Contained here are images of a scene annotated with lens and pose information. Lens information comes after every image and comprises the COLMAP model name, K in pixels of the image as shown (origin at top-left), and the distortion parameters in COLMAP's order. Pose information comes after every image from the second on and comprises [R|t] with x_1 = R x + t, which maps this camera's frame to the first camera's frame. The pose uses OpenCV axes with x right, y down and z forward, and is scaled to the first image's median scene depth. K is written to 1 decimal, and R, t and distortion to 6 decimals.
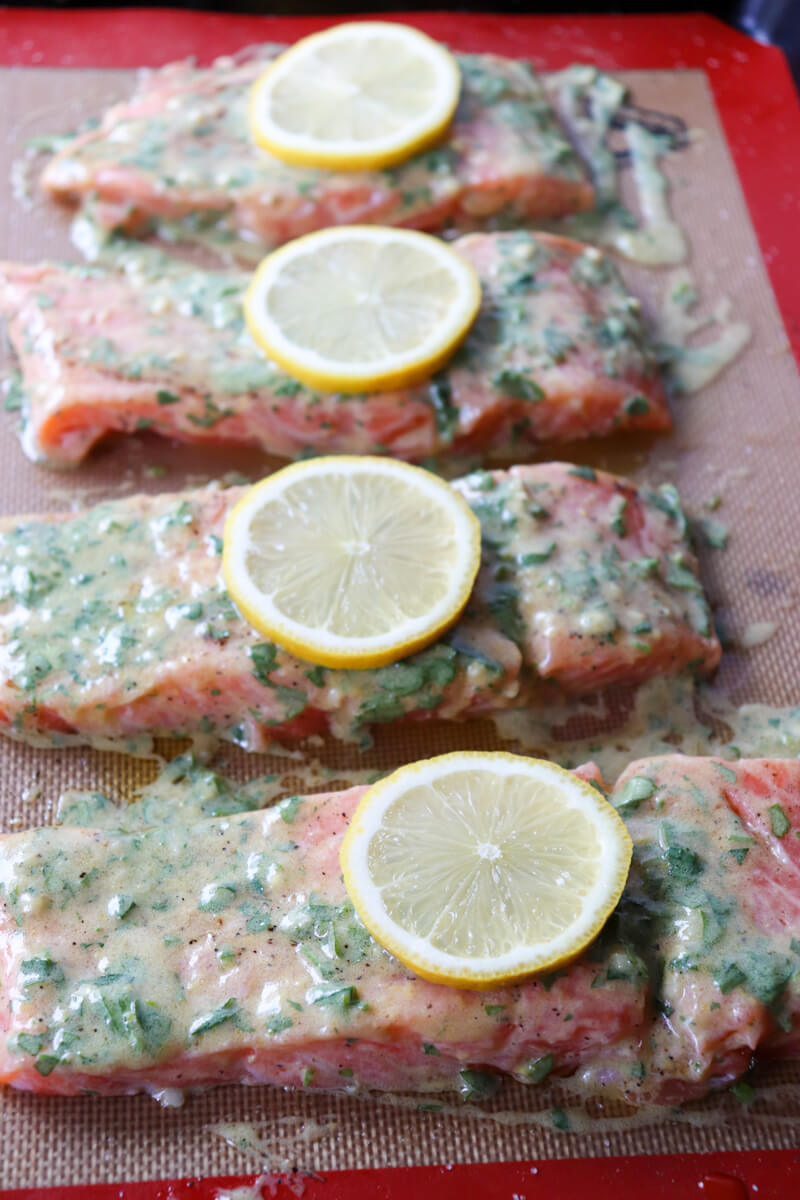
lens RADIAL K [[1844.8, 0, 341.6], [0, 1844.8, 621.9], [0, 0, 1]] dist [-0.059405, 0.542074]
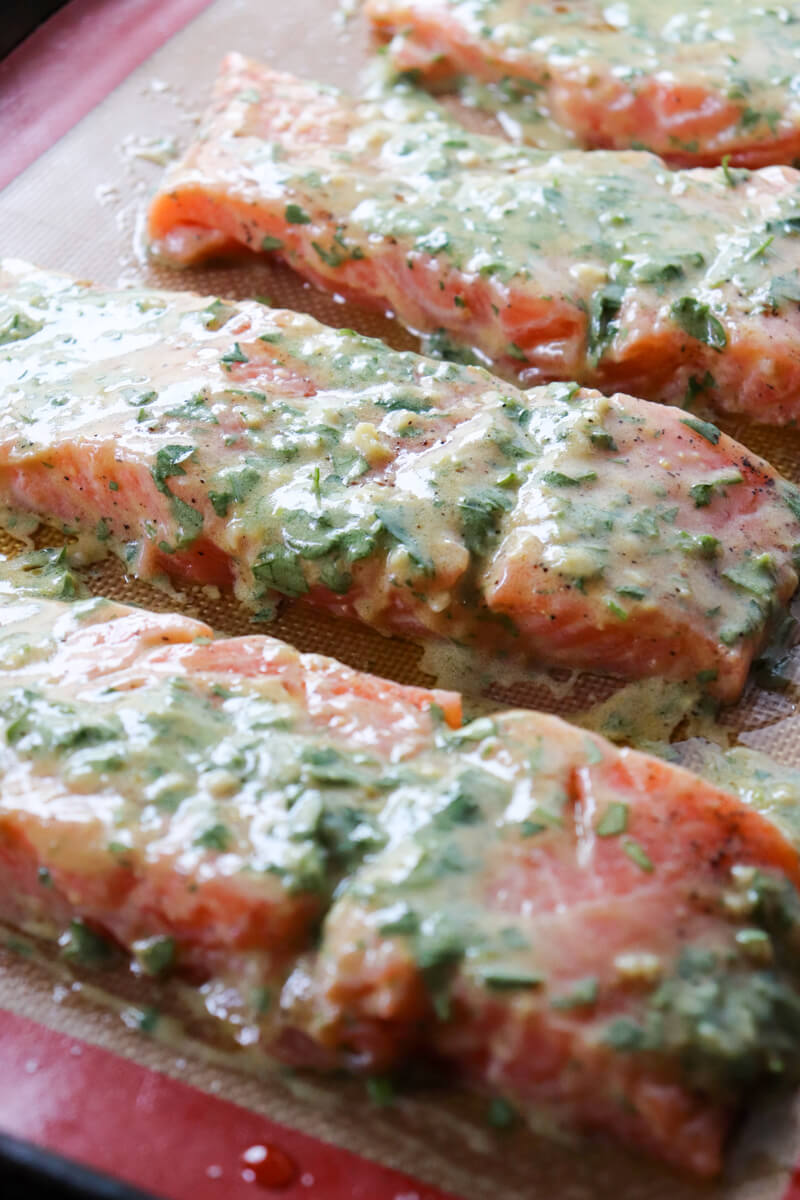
lens RADIAL K [[2742.8, 0, 400.0], [0, 2742.8, 600.0], [0, 0, 1]] dist [0.177508, 0.324035]
pose [[0.863574, 0.307447, -0.399646, 0.538217], [-0.377017, 0.920015, -0.106910, 0.164974], [0.334811, 0.242998, 0.910414, -0.062640]]
